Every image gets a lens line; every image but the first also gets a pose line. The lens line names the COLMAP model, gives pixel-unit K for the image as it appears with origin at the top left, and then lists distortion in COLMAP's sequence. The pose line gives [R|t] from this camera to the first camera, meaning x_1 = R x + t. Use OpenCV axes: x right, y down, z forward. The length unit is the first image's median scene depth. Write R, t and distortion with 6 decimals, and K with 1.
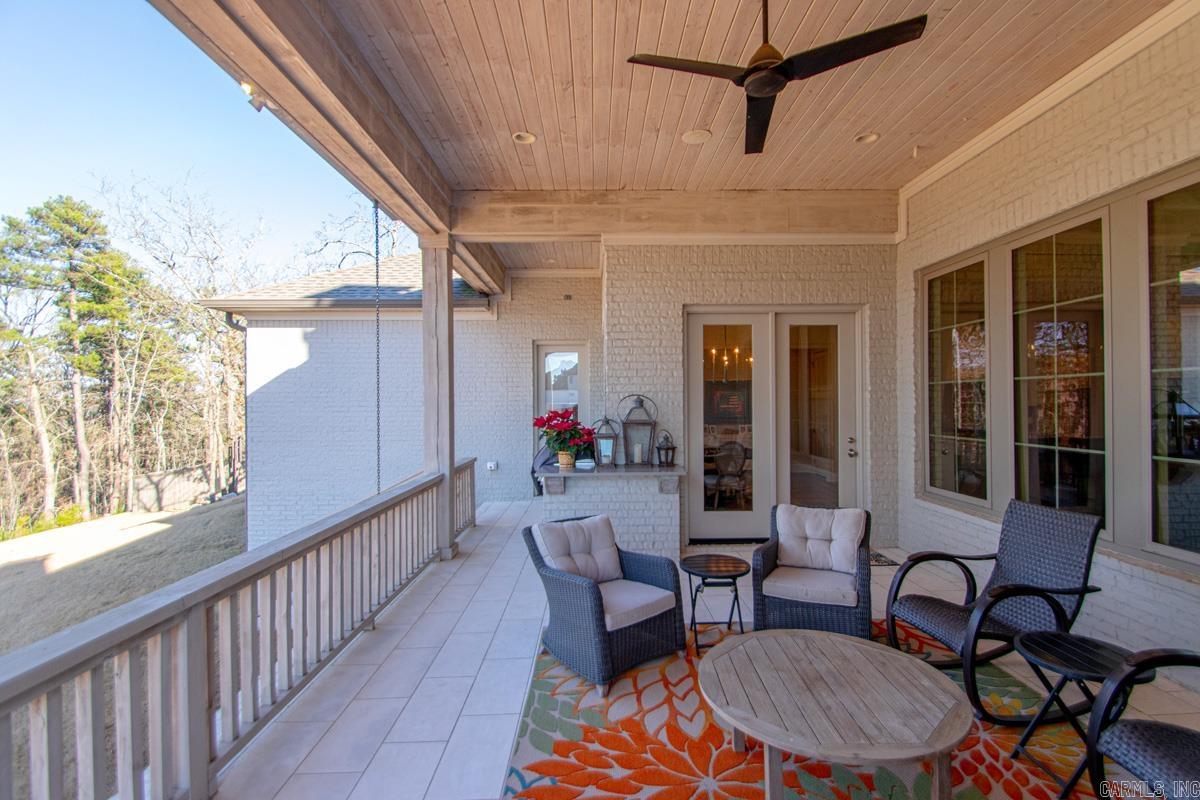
lens RADIAL K [[566.3, 0, 610.4], [0, 566.3, 398.1], [0, 0, 1]] dist [0.029676, -0.014337]
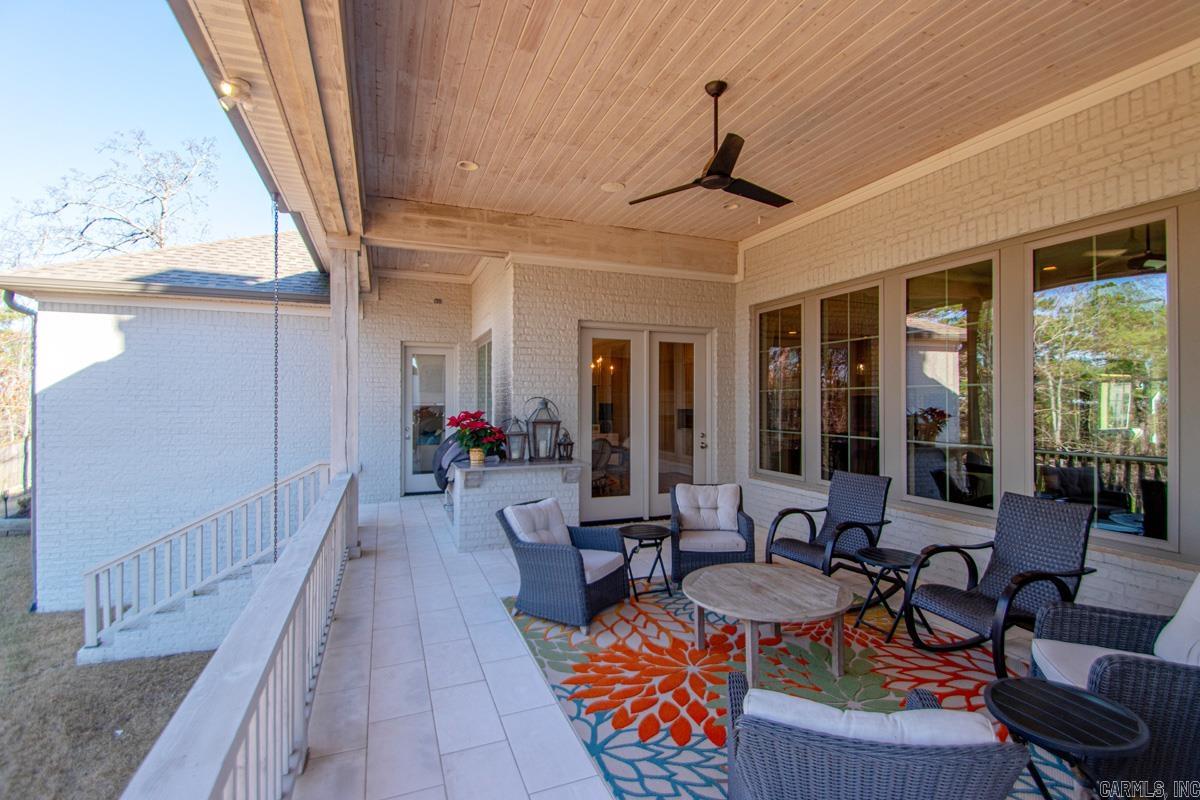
lens RADIAL K [[566.3, 0, 611.1], [0, 566.3, 399.1], [0, 0, 1]] dist [0.029676, -0.014337]
pose [[0.936594, 0.010310, 0.350265, -0.218840], [-0.009449, 0.999947, -0.004169, 0.001029], [-0.350289, 0.000595, 0.936641, -0.111546]]
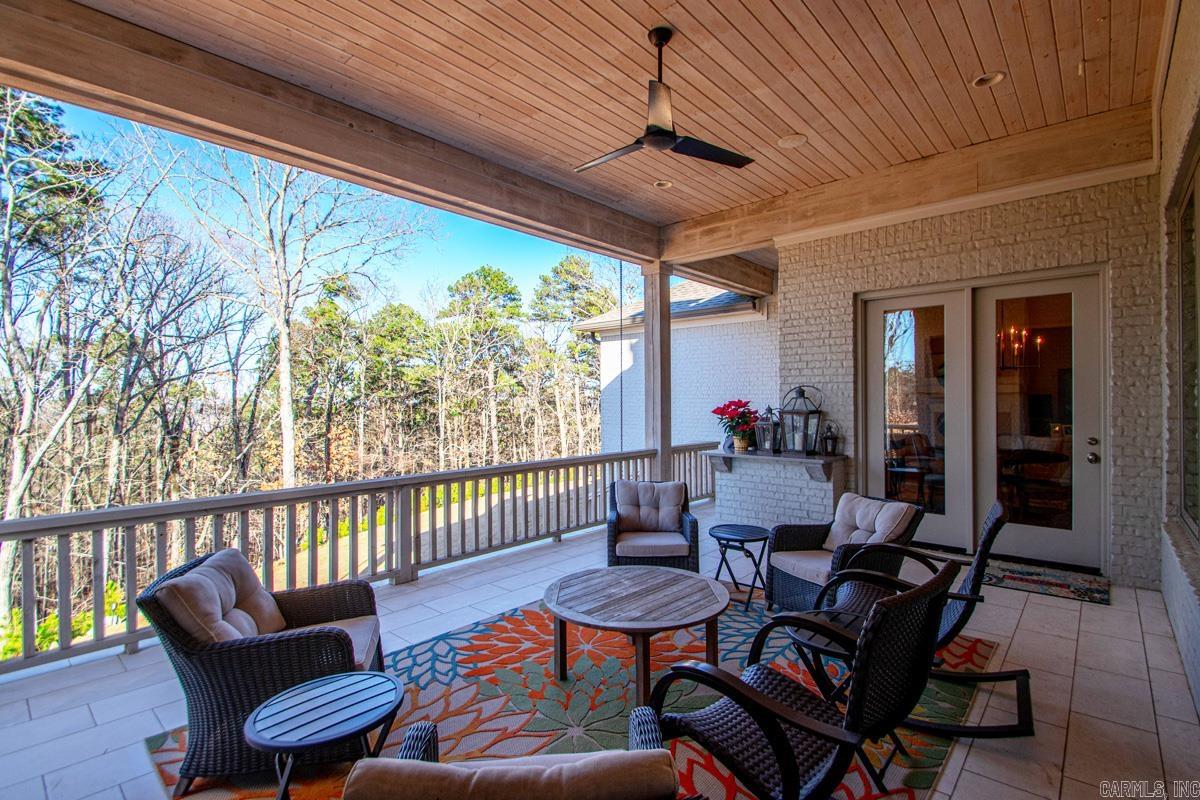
lens RADIAL K [[566.3, 0, 604.7], [0, 566.3, 398.4], [0, 0, 1]] dist [0.029676, -0.014337]
pose [[0.729026, 0.002276, -0.684482, 0.499442], [0.003154, 0.999973, 0.006684, 0.009658], [0.684478, -0.007032, 0.728999, -0.014460]]
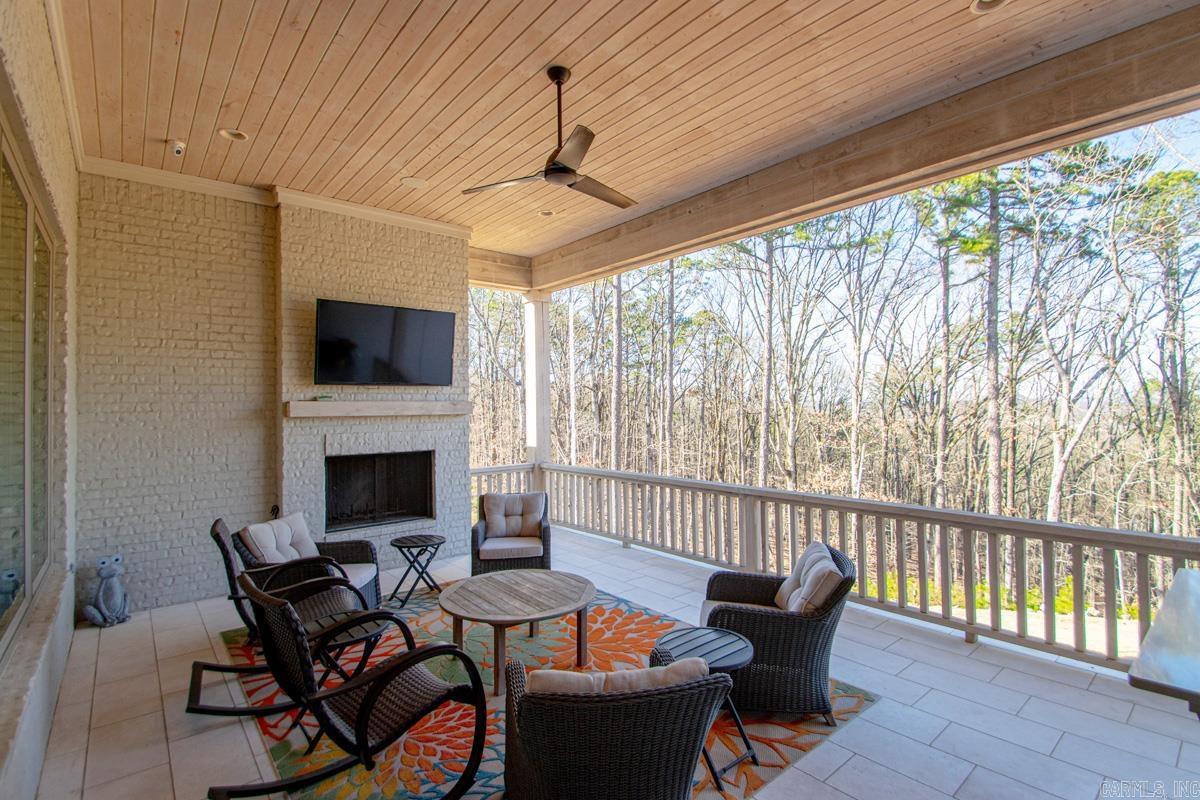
lens RADIAL K [[566.3, 0, 610.0], [0, 566.3, 395.7], [0, 0, 1]] dist [0.029676, -0.014337]
pose [[-0.777024, 0.010408, -0.629385, 0.475239], [0.025469, 0.999564, -0.014914, -0.012533], [0.628956, -0.027618, -0.776950, 0.975983]]
